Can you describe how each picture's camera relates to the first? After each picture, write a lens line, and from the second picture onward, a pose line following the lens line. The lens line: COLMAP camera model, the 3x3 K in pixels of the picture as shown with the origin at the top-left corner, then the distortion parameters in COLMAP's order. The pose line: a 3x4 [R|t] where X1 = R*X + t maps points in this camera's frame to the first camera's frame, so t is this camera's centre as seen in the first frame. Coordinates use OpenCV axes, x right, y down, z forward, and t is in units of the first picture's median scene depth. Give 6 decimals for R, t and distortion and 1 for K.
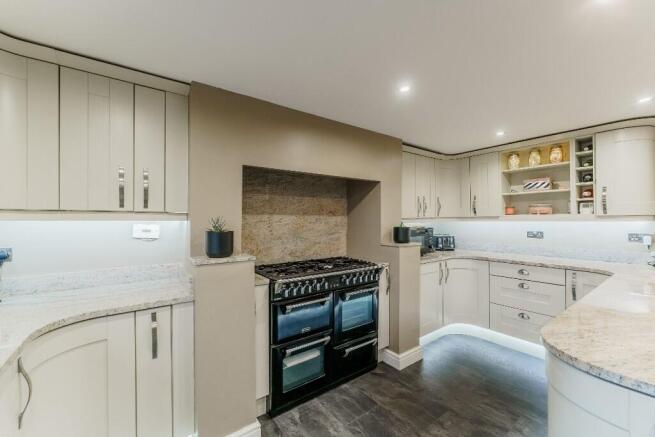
lens RADIAL K [[264.4, 0, 323.5], [0, 264.4, 220.5], [0, 0, 1]] dist [0.000175, -0.000077]
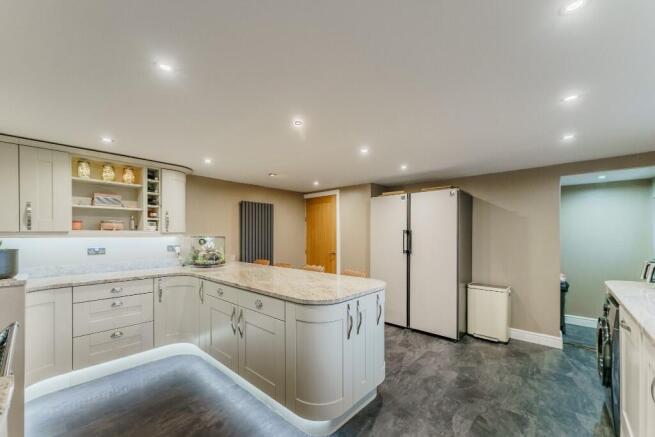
lens RADIAL K [[268.0, 0, 316.5], [0, 268.0, 235.4], [0, 0, 1]] dist [0.000245, -0.000042]
pose [[-0.202703, 0.001885, 0.979238, -0.344579], [0.002632, 0.999996, -0.001380, -0.001029], [-0.979237, 0.002298, -0.202707, 0.457993]]
